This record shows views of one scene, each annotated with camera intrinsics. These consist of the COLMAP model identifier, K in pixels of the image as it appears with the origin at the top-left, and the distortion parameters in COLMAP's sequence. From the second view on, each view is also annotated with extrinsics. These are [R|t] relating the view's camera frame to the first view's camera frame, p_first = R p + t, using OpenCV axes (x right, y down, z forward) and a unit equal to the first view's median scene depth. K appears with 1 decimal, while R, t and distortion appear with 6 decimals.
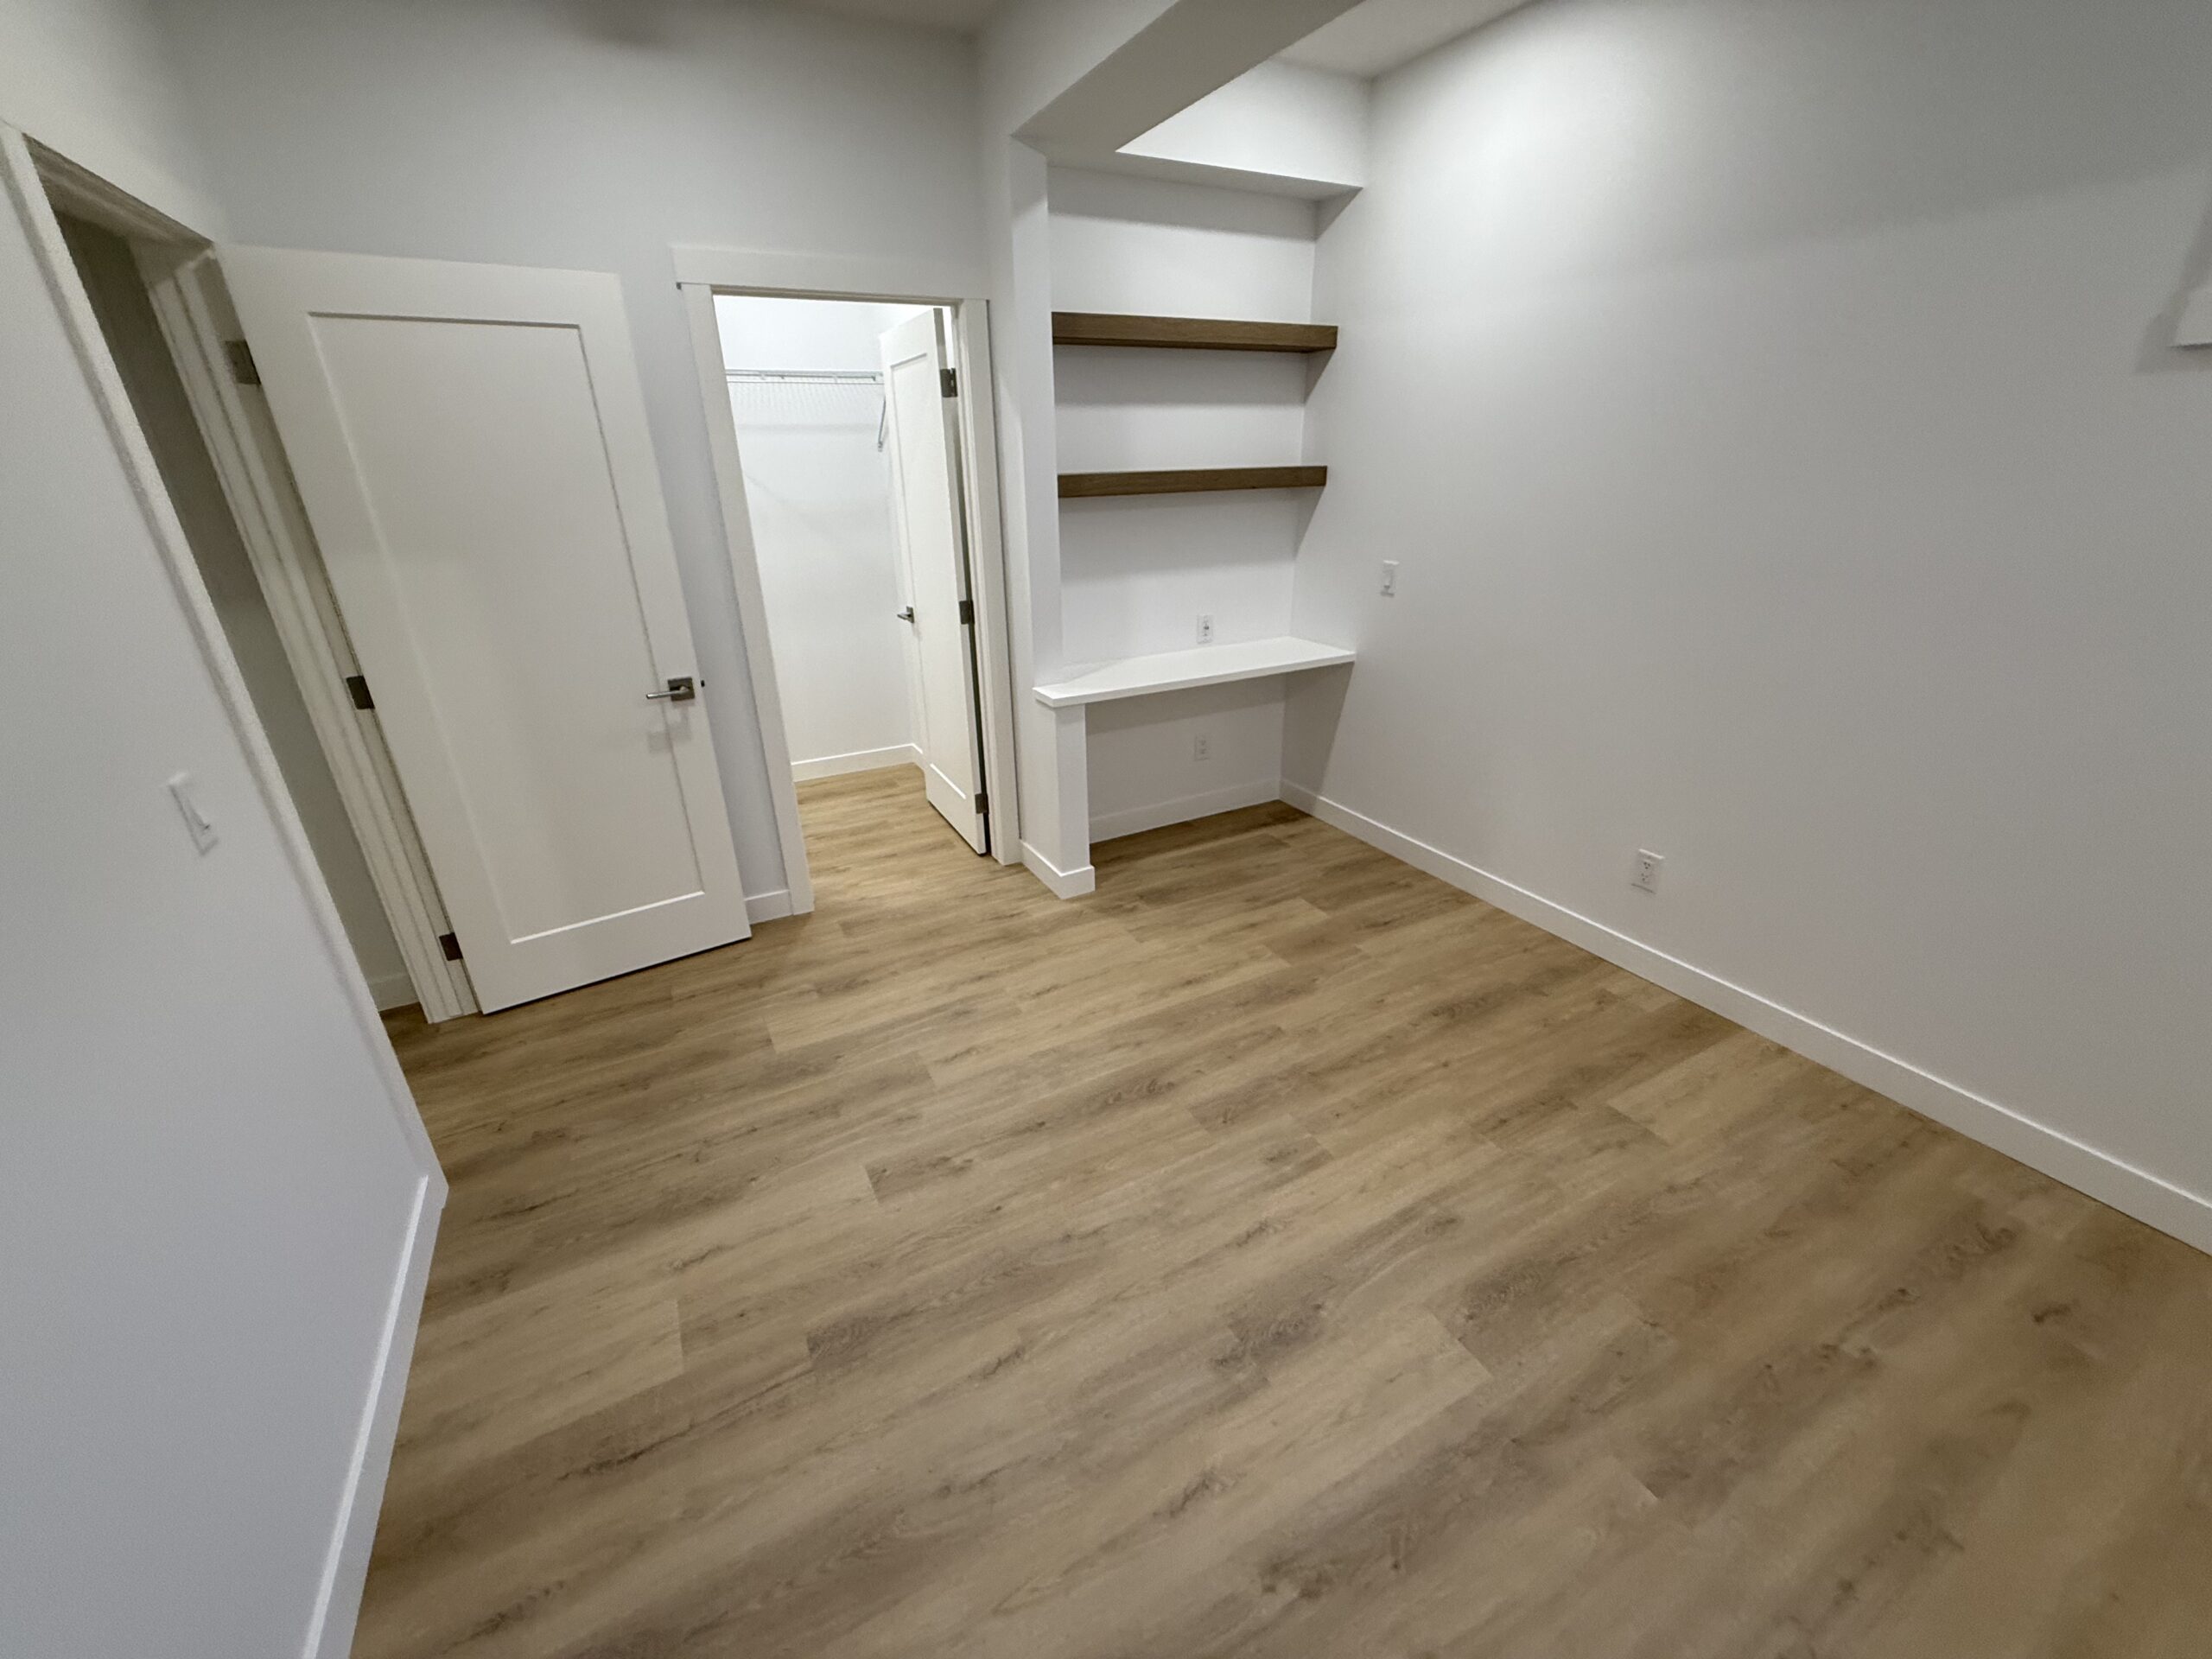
lens RADIAL K [[882.2, 0, 1096.2], [0, 882.2, 825.7], [0, 0, 1]] dist [0.001153, 0.000112]
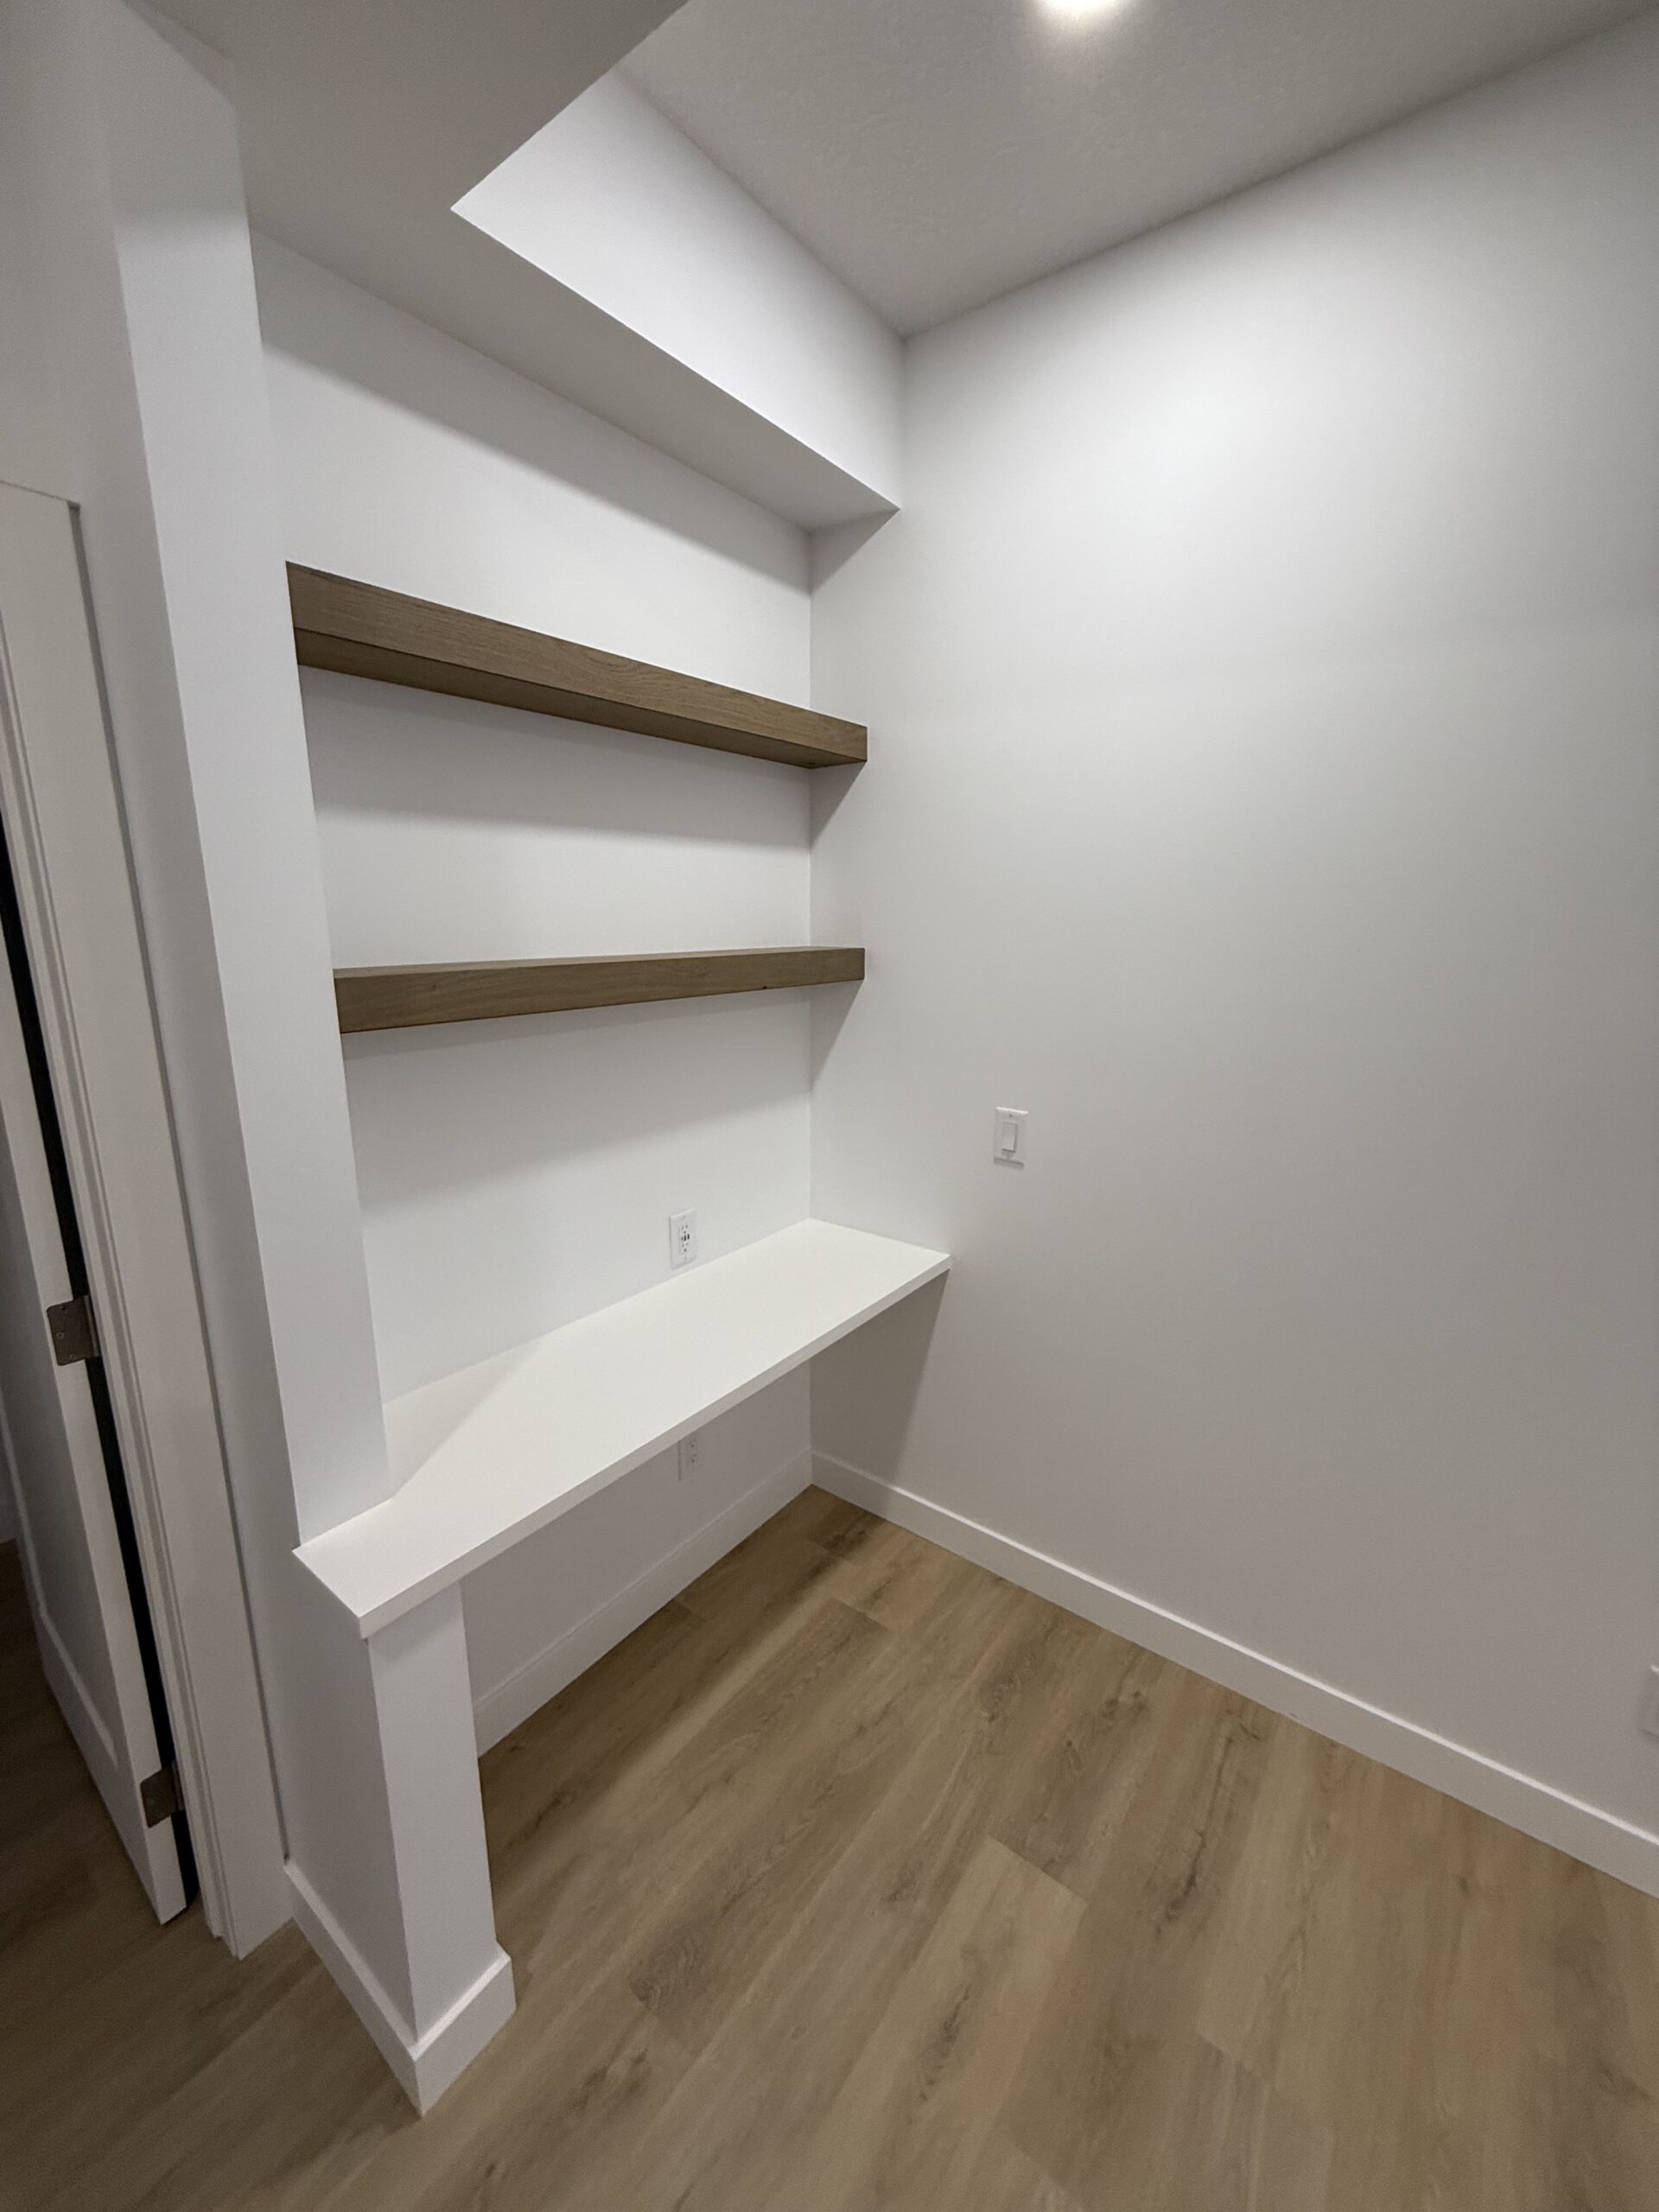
lens RADIAL K [[882.2, 0, 826.4], [0, 882.2, 1092.7], [0, 0, 1]] dist [0.001153, 0.000112]
pose [[0.905538, -0.068159, 0.418755, -0.011886], [0.150527, 0.974415, -0.166905, -0.221053], [-0.396665, 0.214173, 0.892629, 0.508748]]
